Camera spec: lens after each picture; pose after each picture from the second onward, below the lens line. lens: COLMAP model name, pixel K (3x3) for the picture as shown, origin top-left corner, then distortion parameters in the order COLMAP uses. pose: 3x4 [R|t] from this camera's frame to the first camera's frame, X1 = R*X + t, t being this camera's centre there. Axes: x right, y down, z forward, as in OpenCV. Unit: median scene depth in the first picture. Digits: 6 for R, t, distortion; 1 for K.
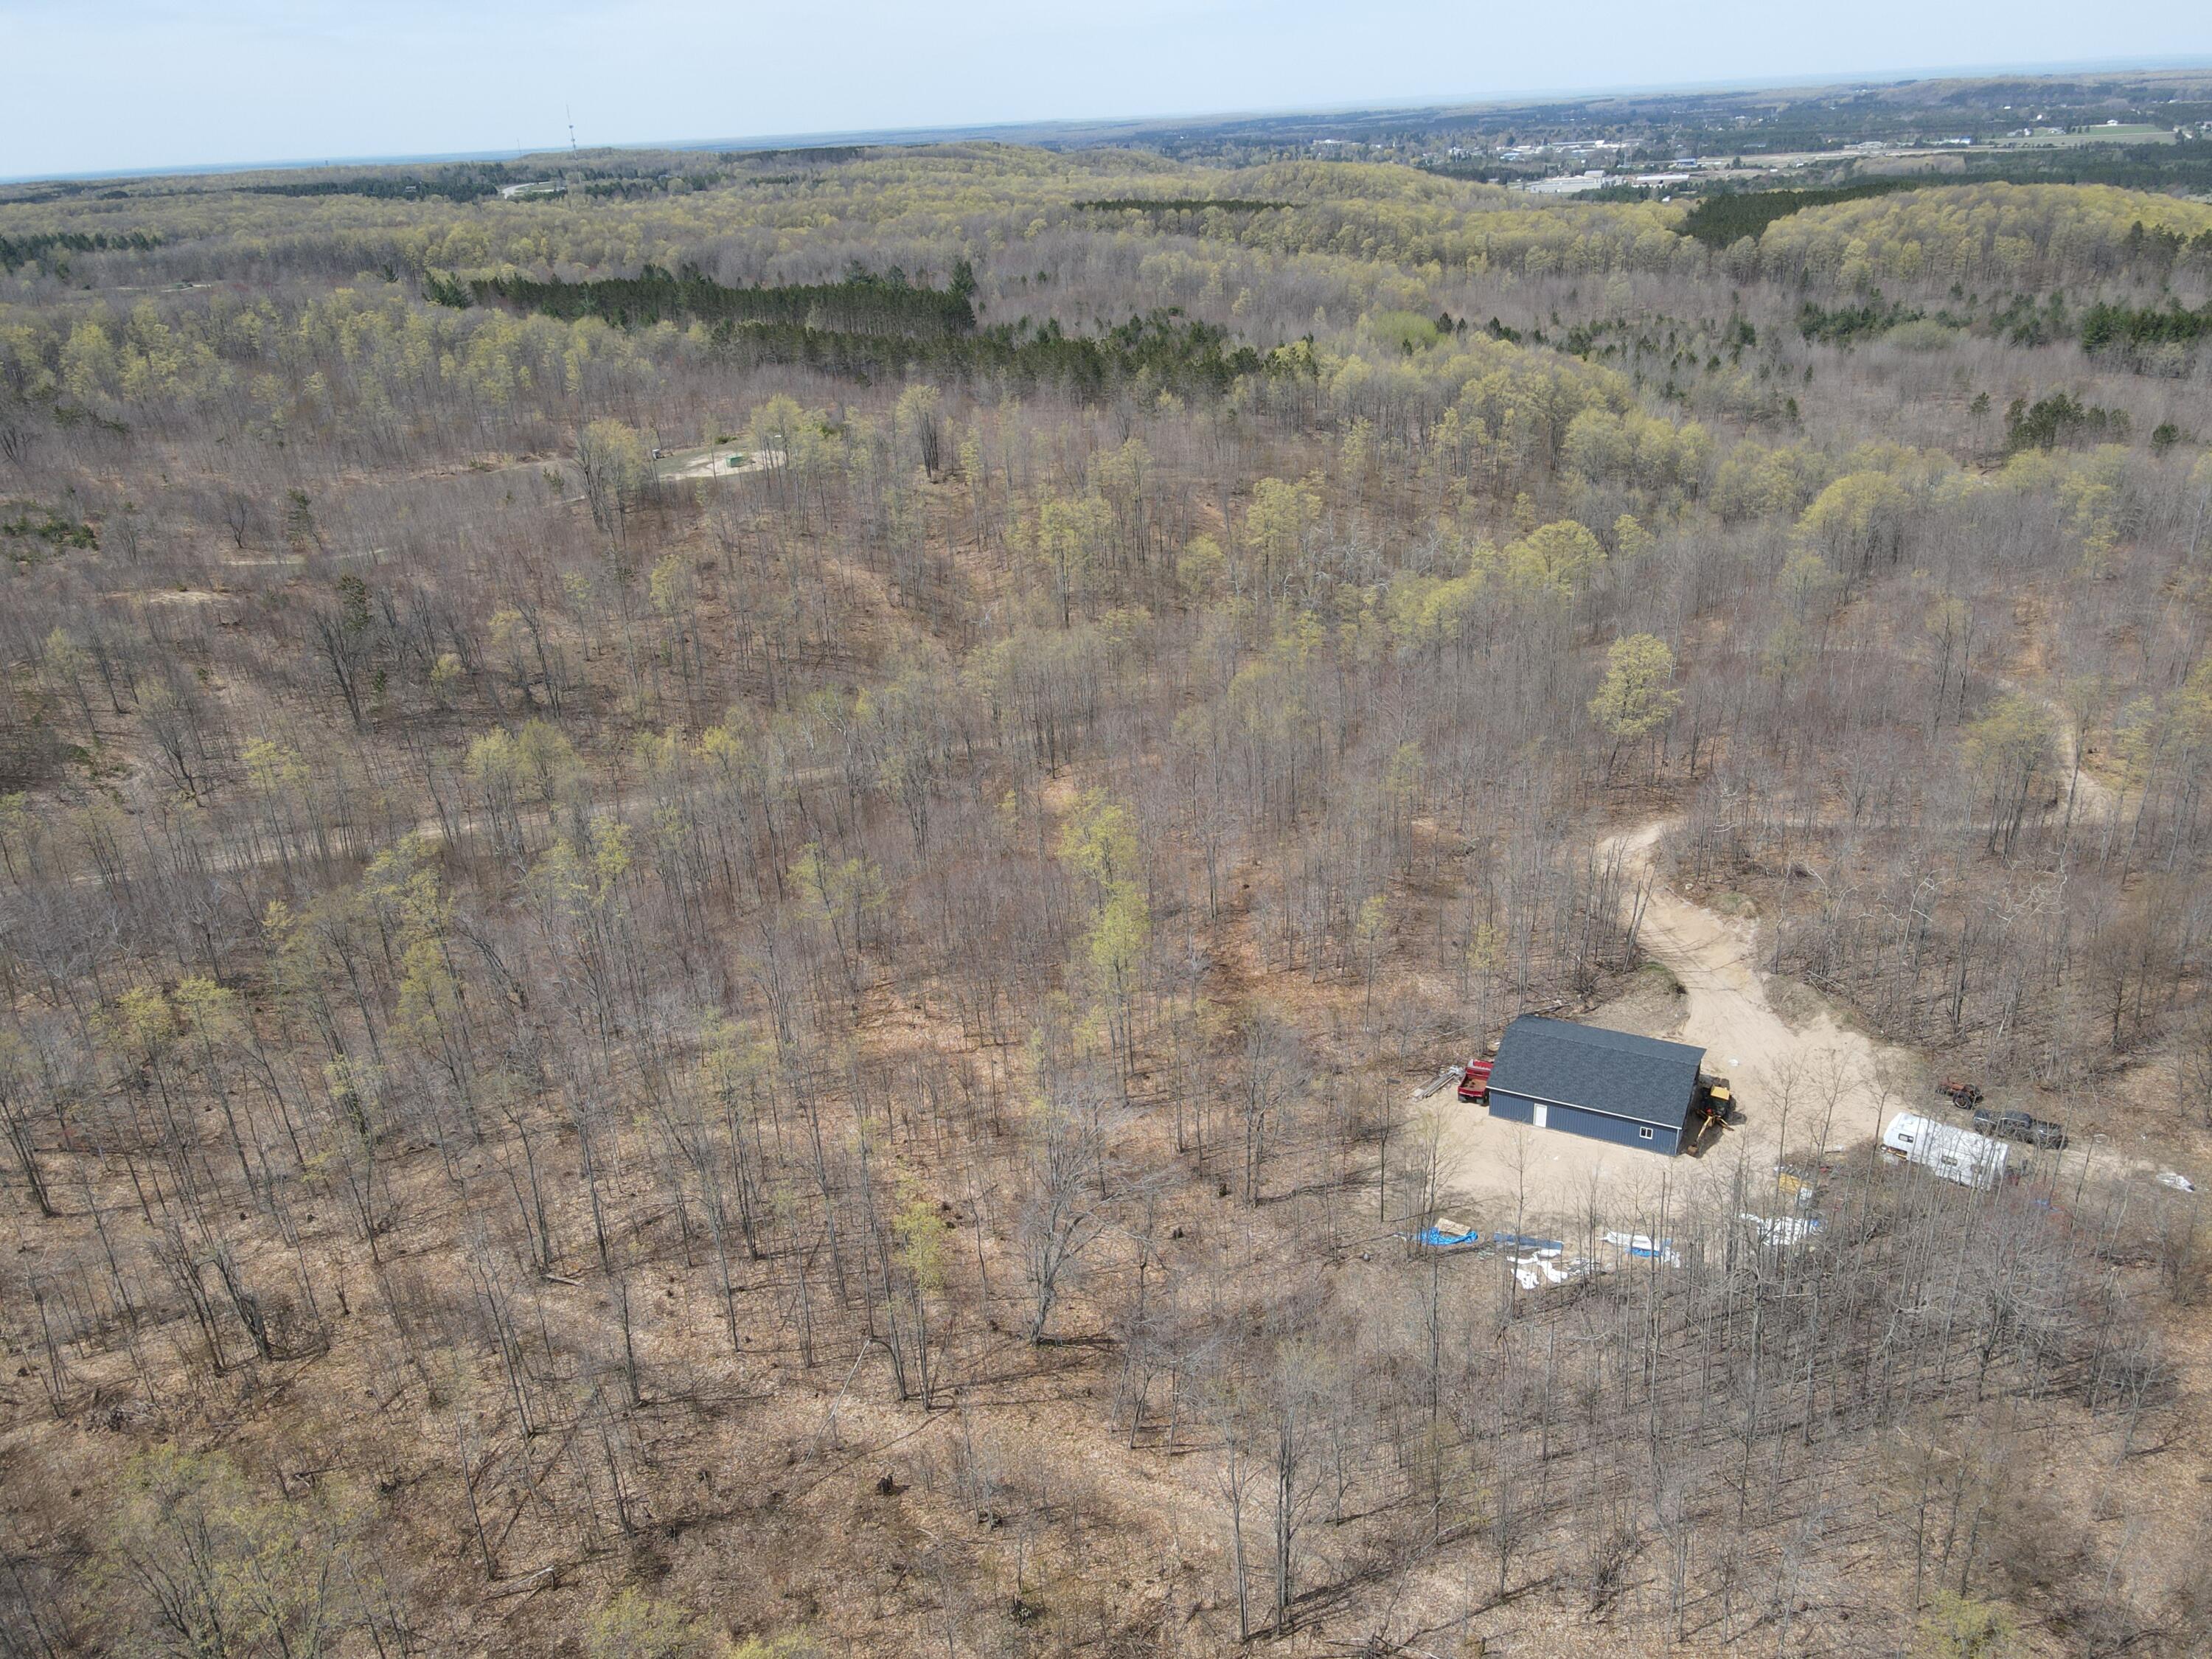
lens RADIAL K [[1622.0, 0, 1099.5], [0, 1622.0, 833.5], [0, 0, 1]] dist [-0.001080, 0.029830]
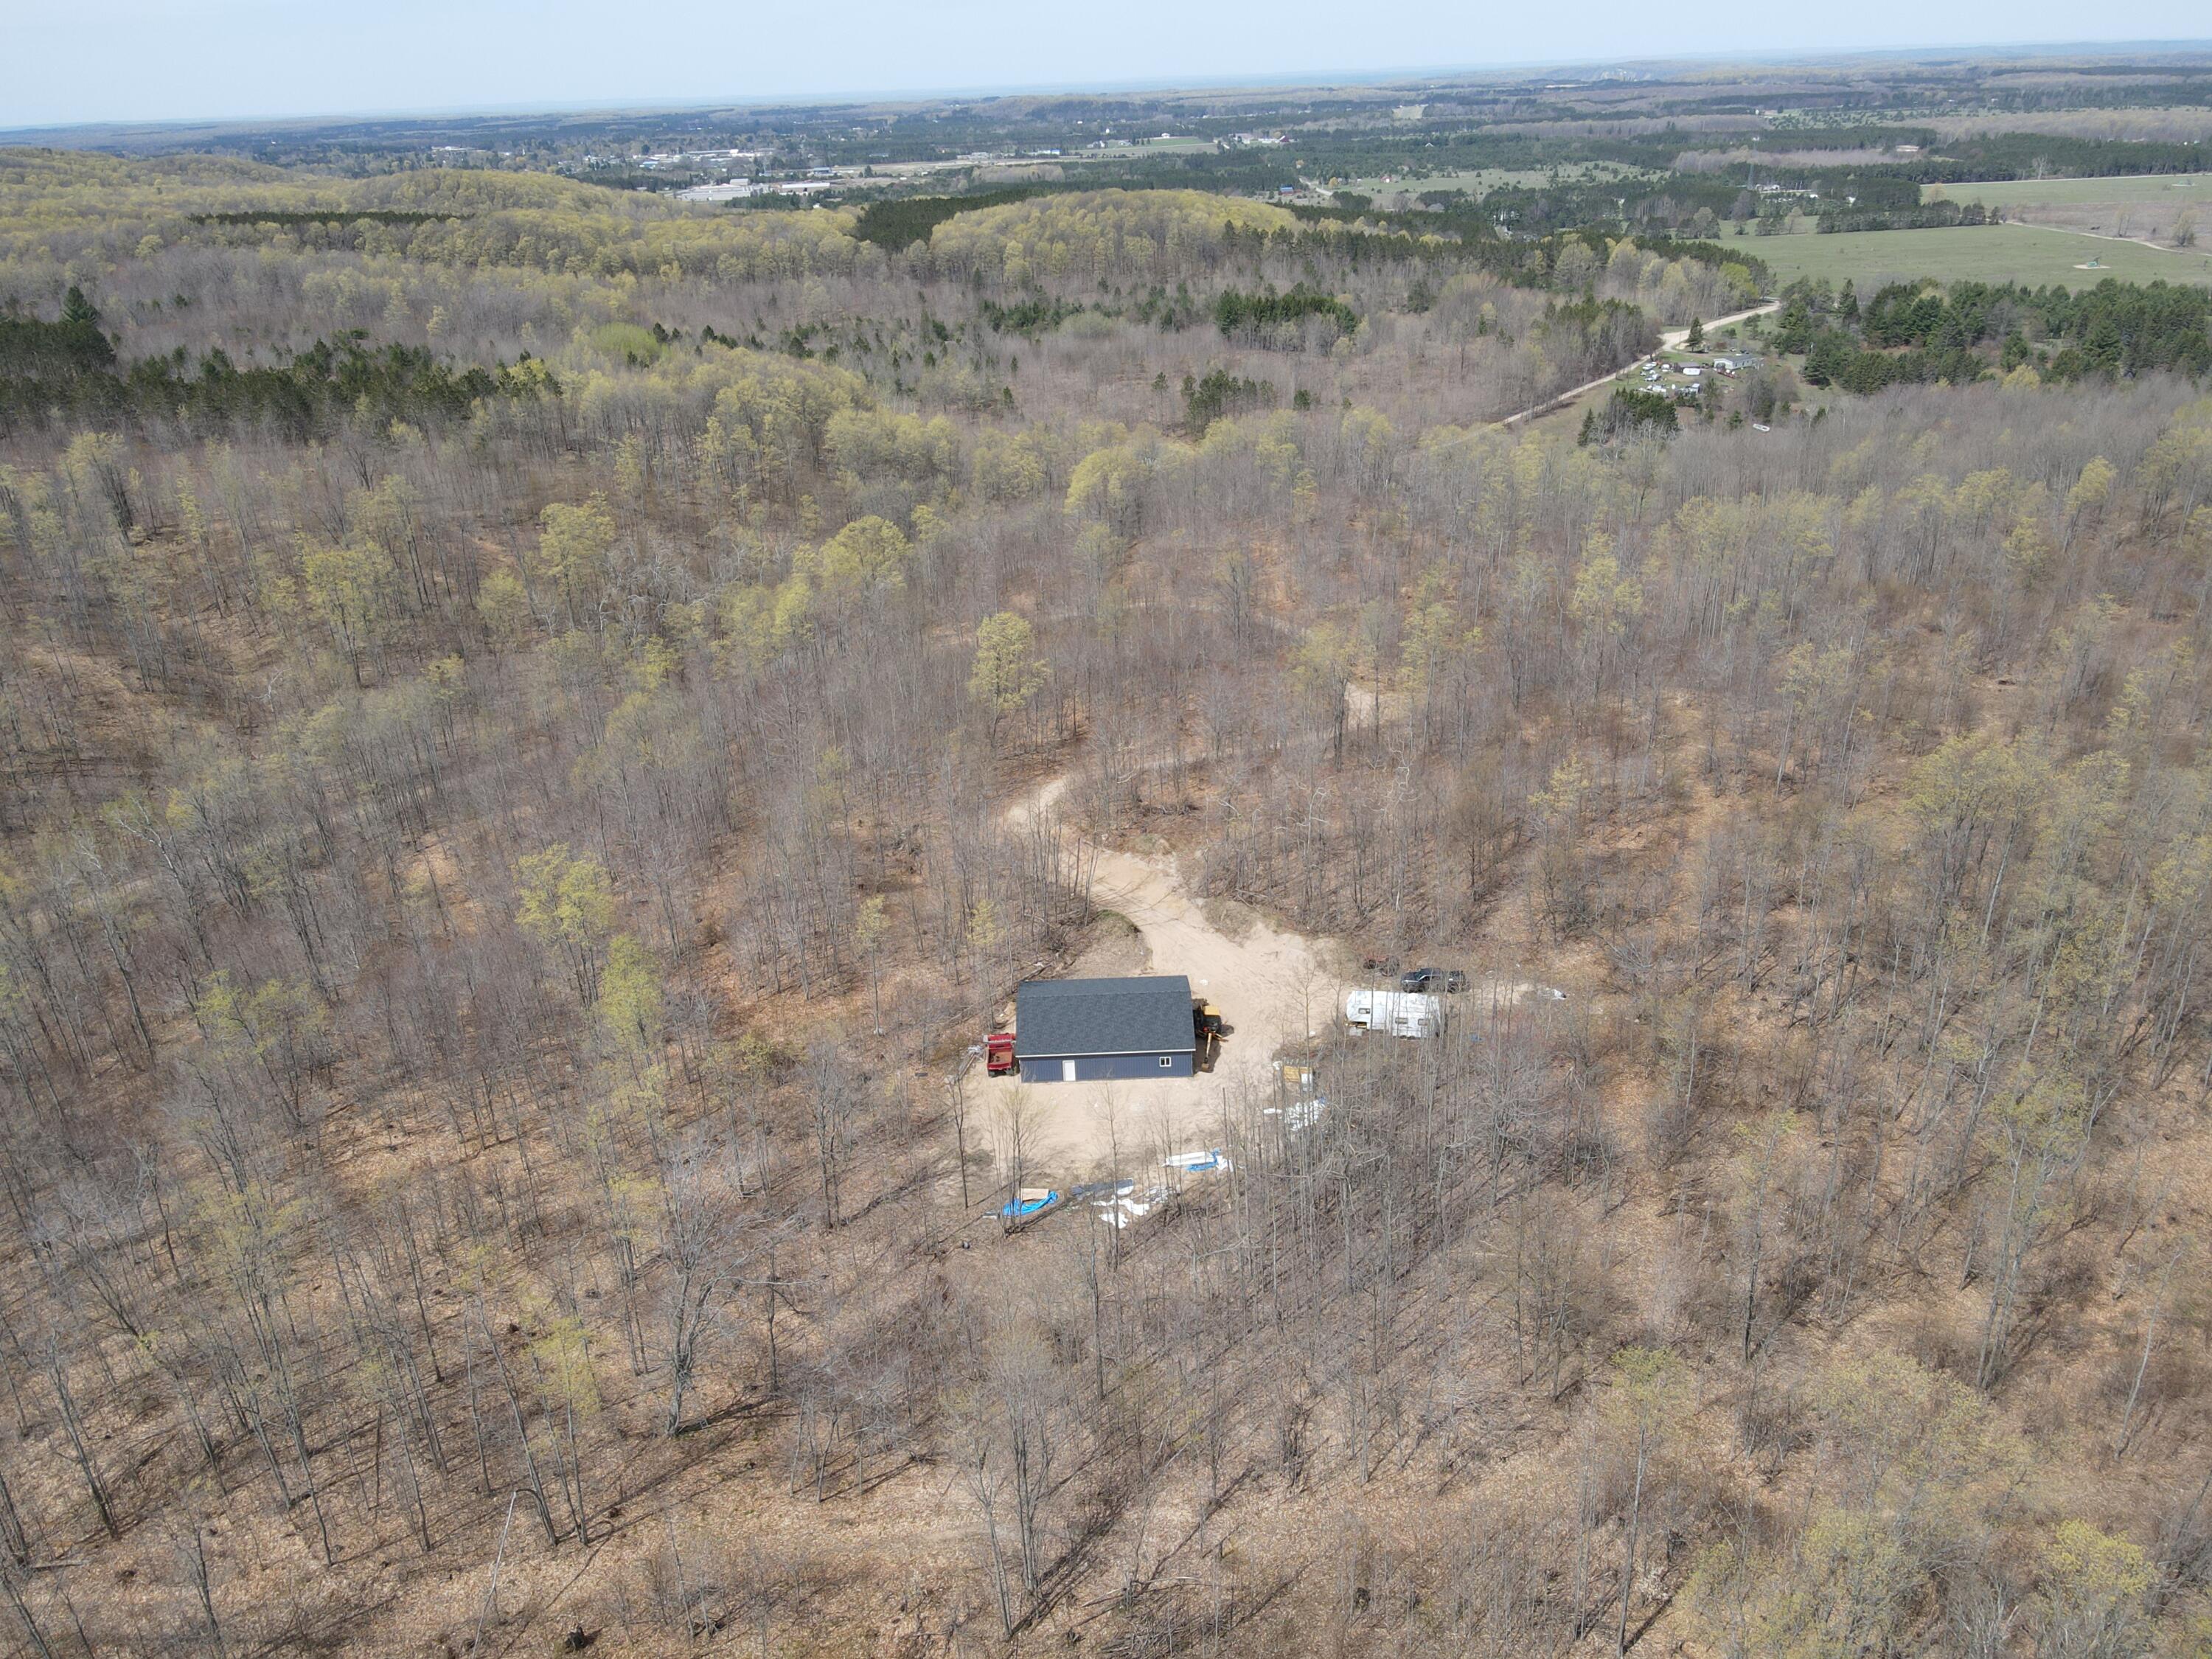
lens RADIAL K [[1622.0, 0, 1099.5], [0, 1622.0, 833.5], [0, 0, 1]] dist [-0.001080, 0.029830]
pose [[0.884277, -0.181668, 0.430175, -0.045577], [0.183507, 0.982299, 0.037616, -0.004691], [-0.429394, 0.045677, 0.901961, 0.009748]]
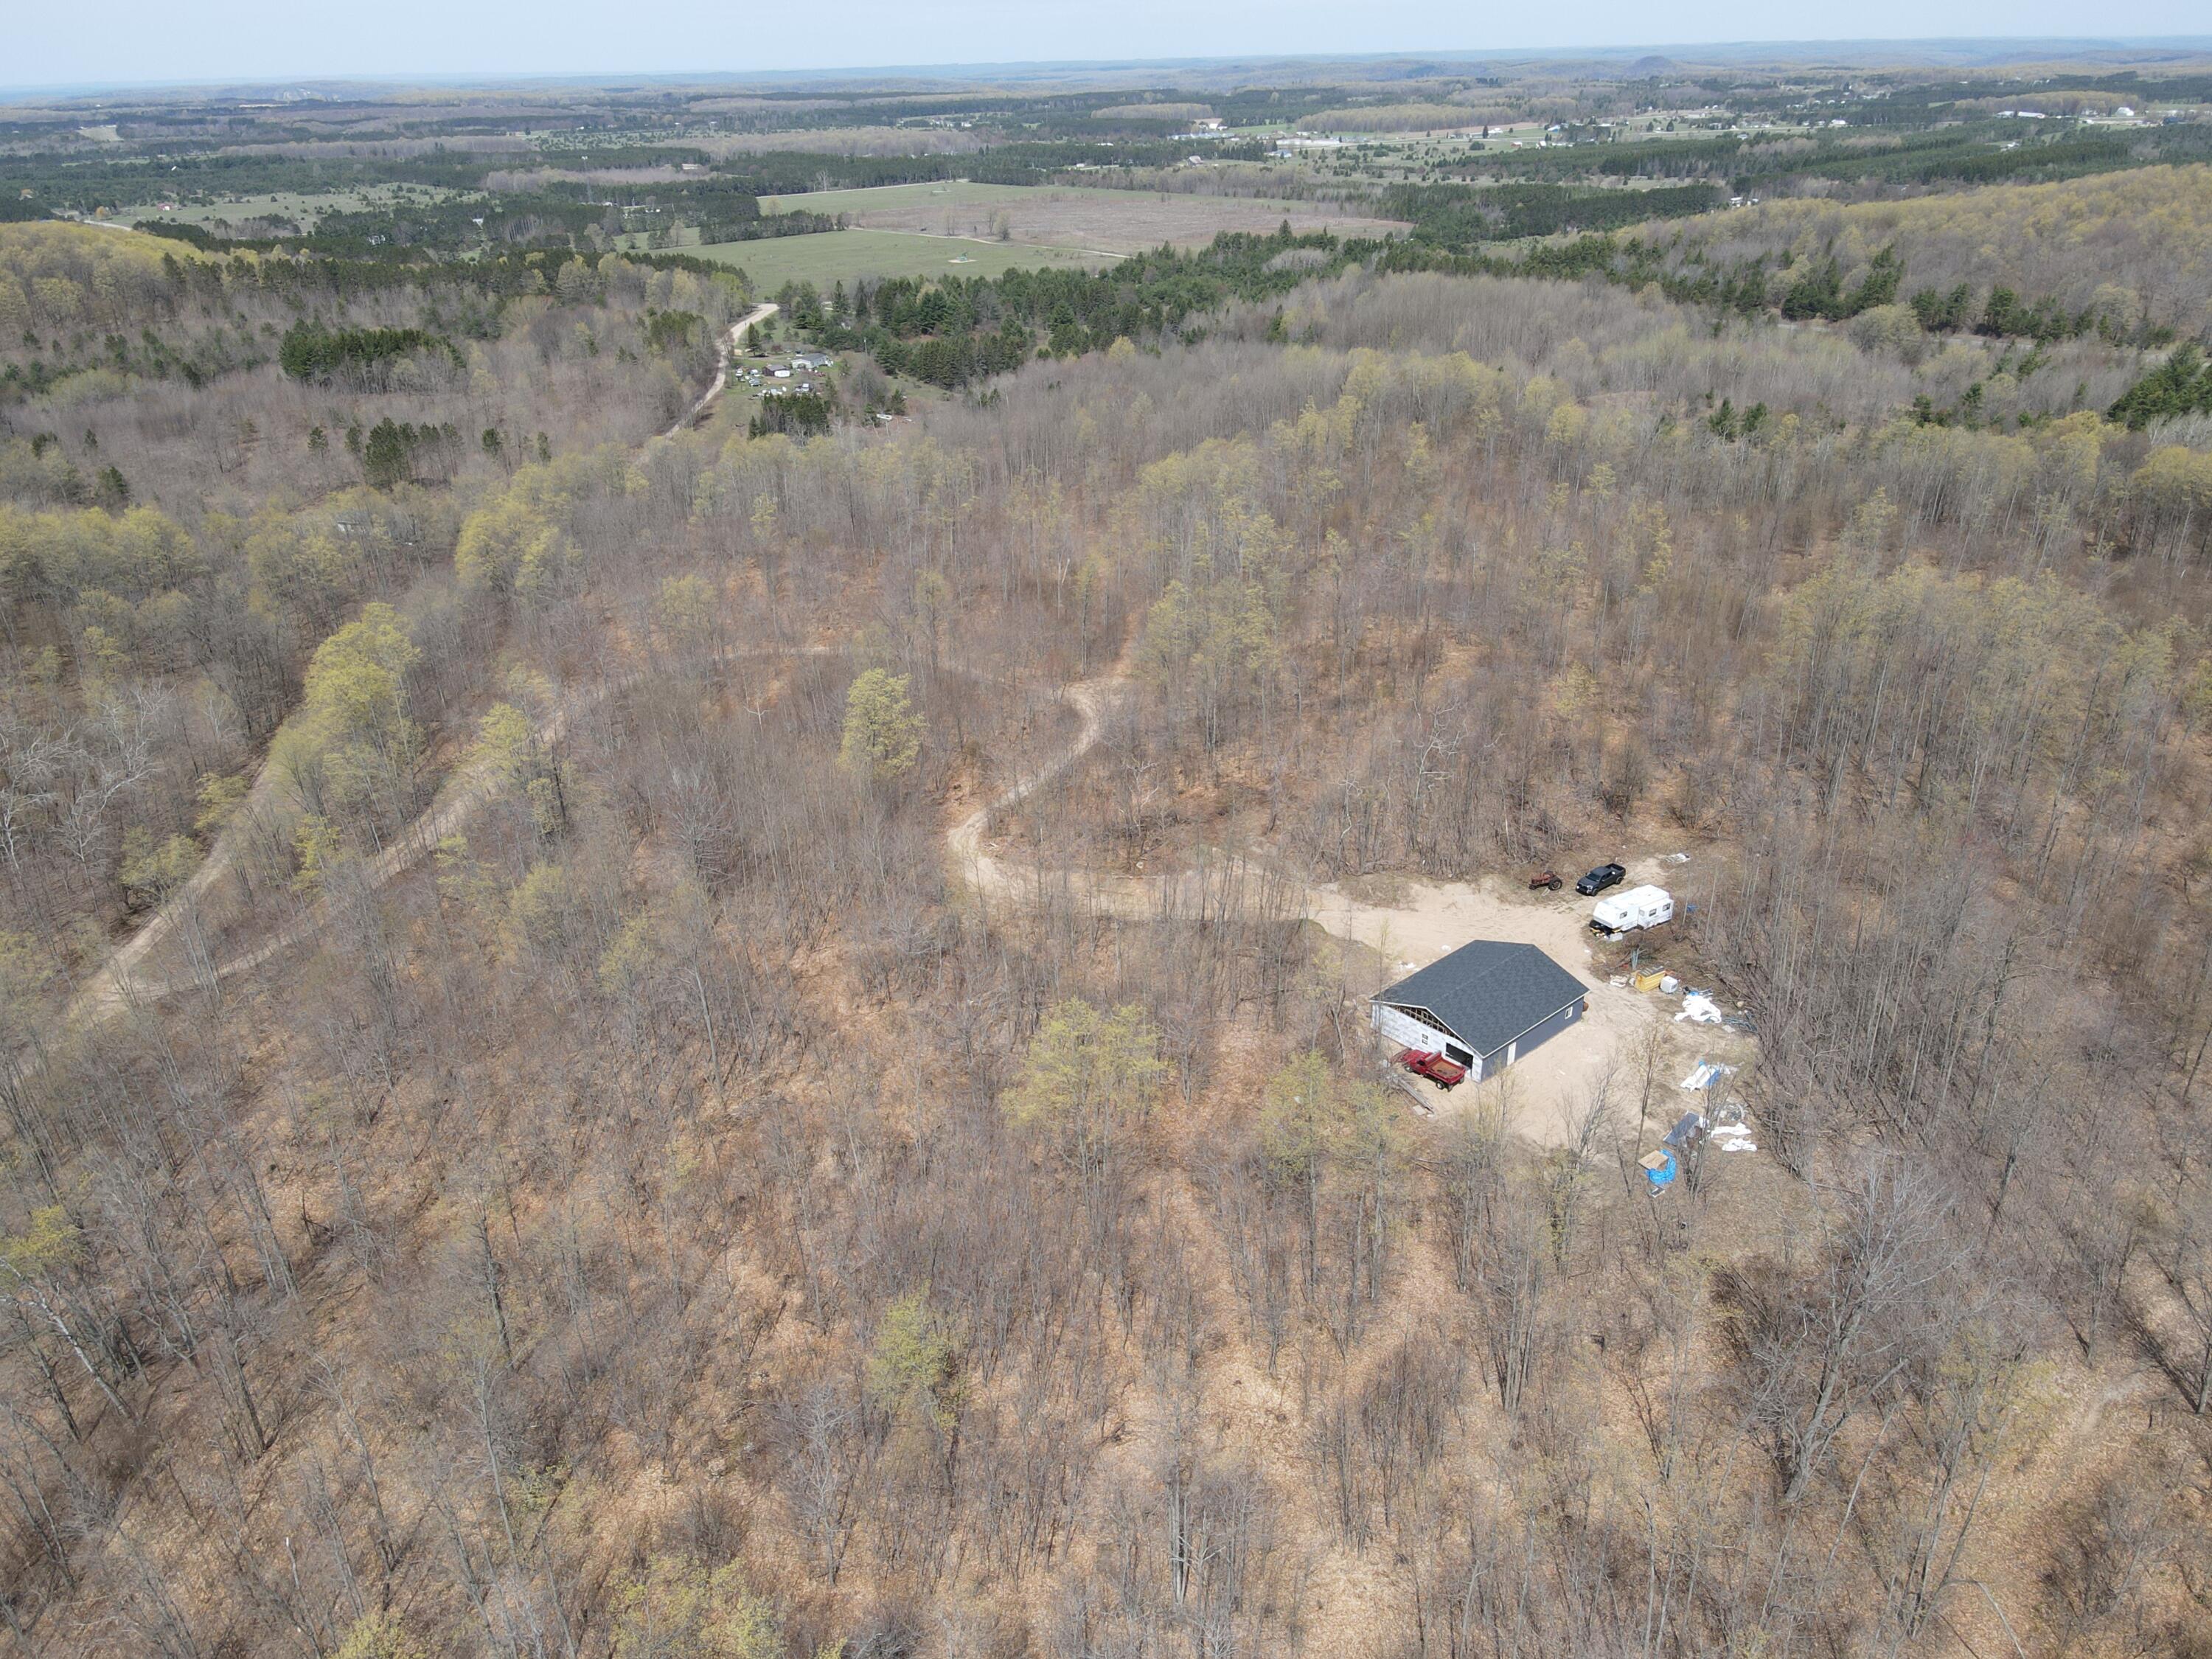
lens RADIAL K [[1622.0, 0, 1099.5], [0, 1622.0, 833.5], [0, 0, 1]] dist [-0.001080, 0.029830]
pose [[0.364118, -0.364765, 0.856951, -0.221248], [0.383963, 0.897075, 0.218699, -0.093978], [-0.848523, 0.249405, 0.466697, 0.231271]]
